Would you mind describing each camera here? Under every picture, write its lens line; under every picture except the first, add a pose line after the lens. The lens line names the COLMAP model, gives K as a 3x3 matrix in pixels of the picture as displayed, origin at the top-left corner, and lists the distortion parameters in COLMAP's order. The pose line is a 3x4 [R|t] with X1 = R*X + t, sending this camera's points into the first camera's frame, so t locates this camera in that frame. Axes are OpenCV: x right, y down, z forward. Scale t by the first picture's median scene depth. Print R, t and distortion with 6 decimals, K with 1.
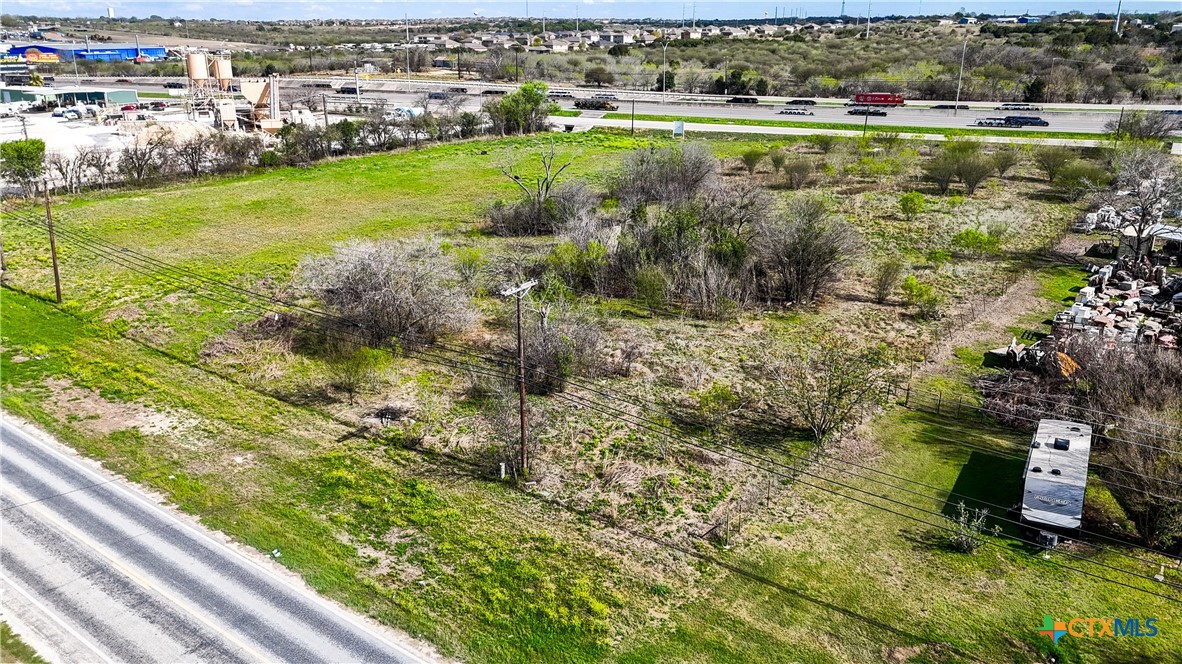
lens RADIAL K [[874.4, 0, 597.2], [0, 874.4, 358.8], [0, 0, 1]] dist [0.059600, -0.052725]
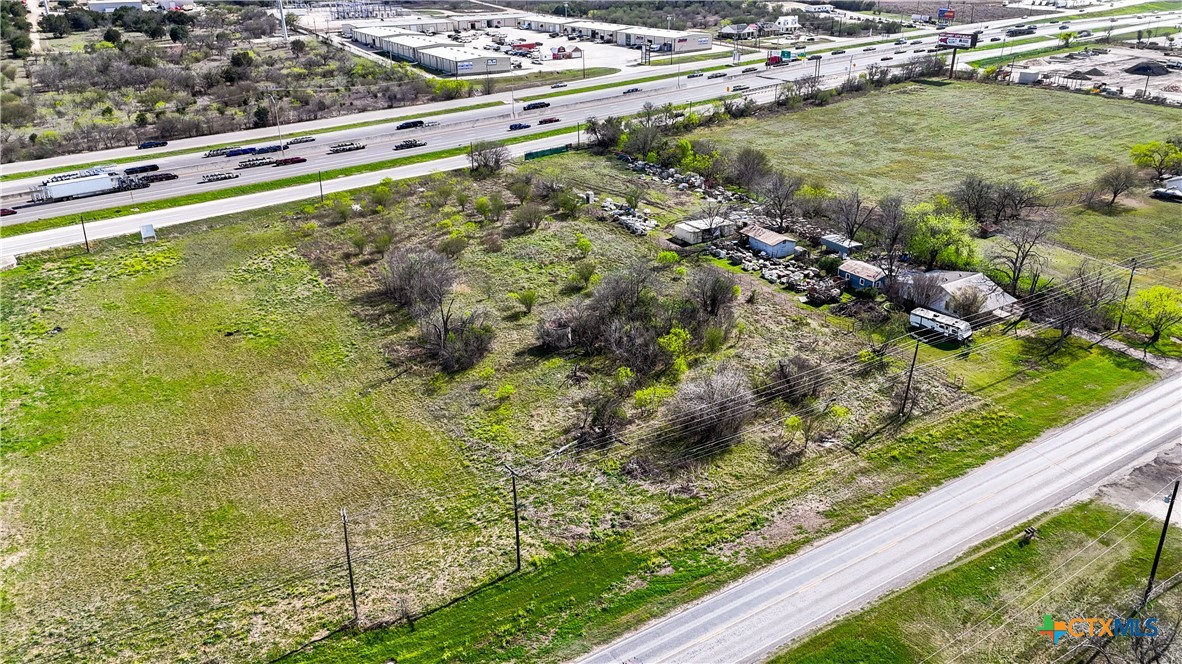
lens RADIAL K [[874.4, 0, 594.7], [0, 874.4, 338.9], [0, 0, 1]] dist [0.059600, -0.052725]
pose [[0.351880, -0.387419, 0.852107, -1.951853], [0.339201, 0.901230, 0.269680, -0.815468], [-0.872424, 0.194140, 0.448538, 0.529288]]
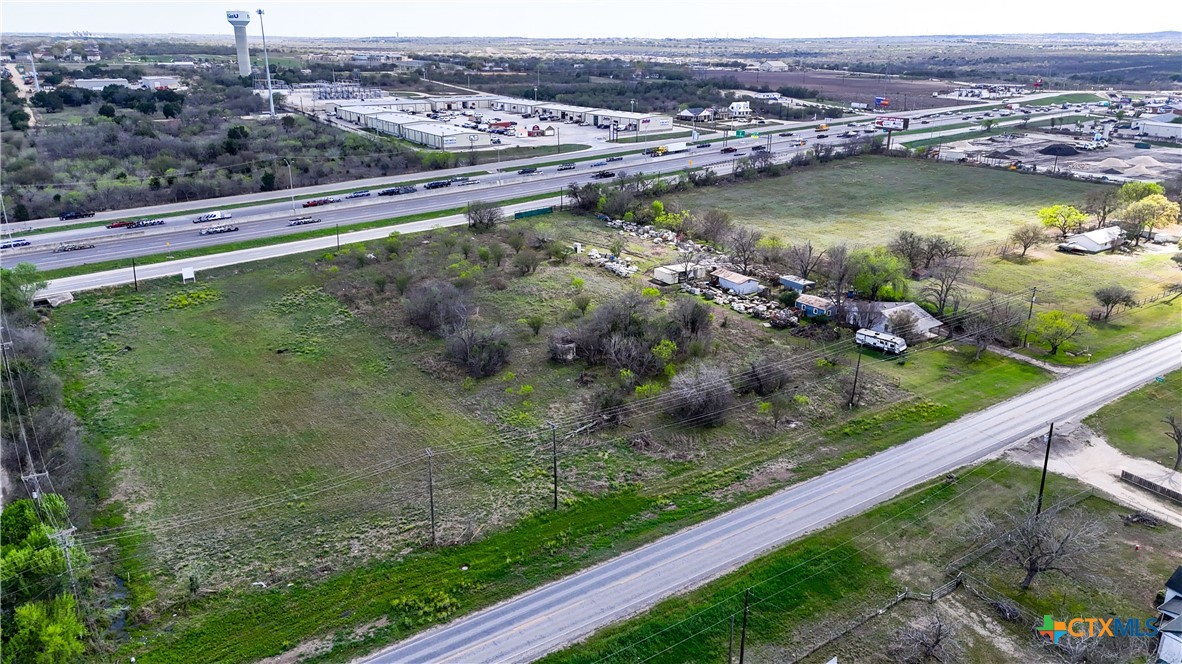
lens RADIAL K [[874.4, 0, 596.2], [0, 874.4, 339.5], [0, 0, 1]] dist [0.059600, -0.052725]
pose [[0.304940, -0.310666, 0.900277, -2.443320], [0.330303, 0.921125, 0.205981, -0.796125], [-0.893259, 0.234553, 0.383502, 0.502221]]
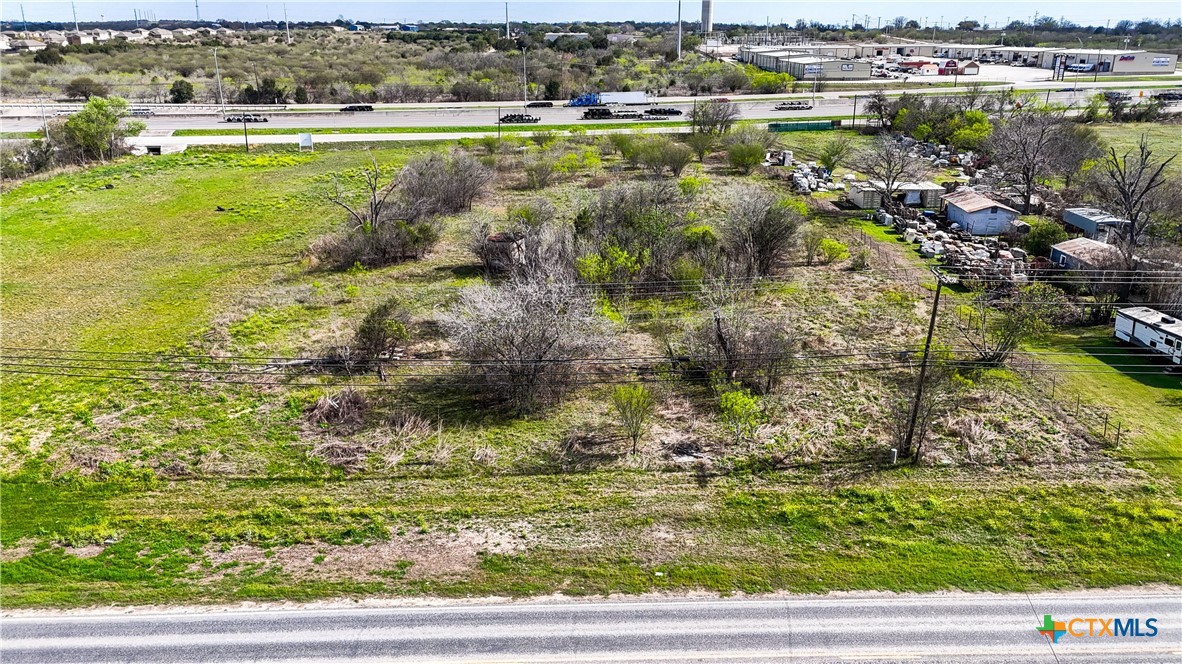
lens RADIAL K [[874.4, 0, 591.9], [0, 874.4, 325.0], [0, 0, 1]] dist [0.059600, -0.052725]
pose [[0.782727, -0.197260, 0.590277, -0.838947], [0.220061, 0.974894, 0.033984, -0.119759], [-0.582161, 0.103296, 0.806485, 0.291335]]
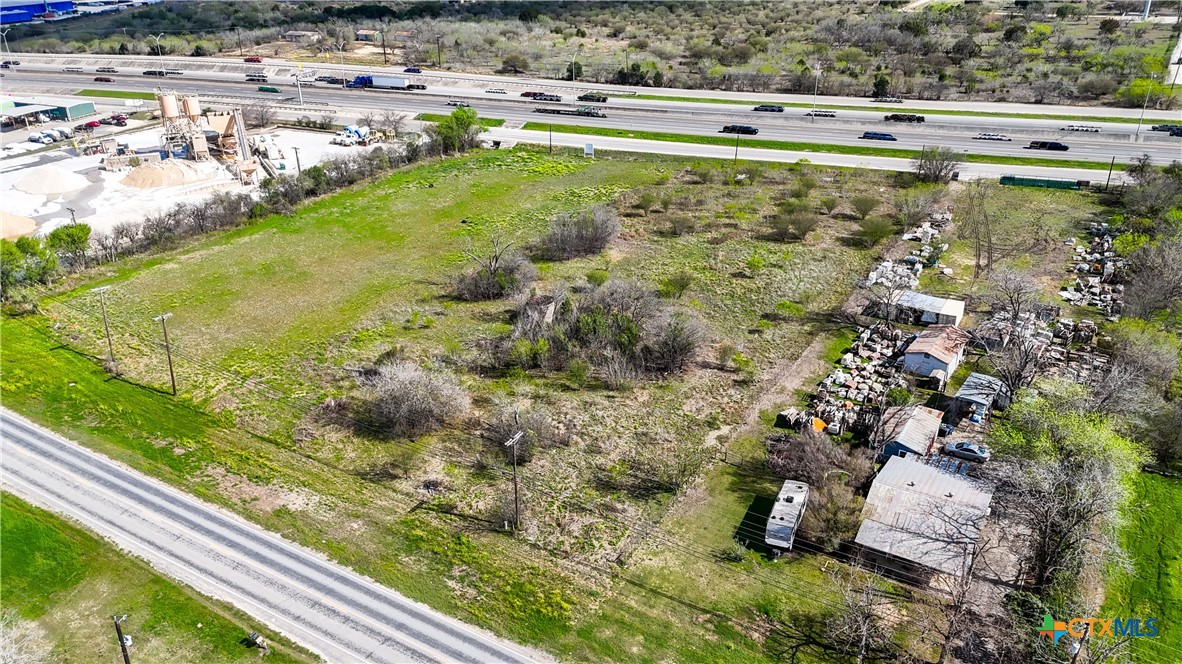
lens RADIAL K [[874.4, 0, 595.6], [0, 874.4, 314.8], [0, 0, 1]] dist [0.059600, -0.052725]
pose [[0.994851, -0.049982, 0.088166, -0.051843], [0.044229, 0.996836, 0.066040, -0.367160], [-0.091187, -0.061800, 0.993914, -0.712496]]
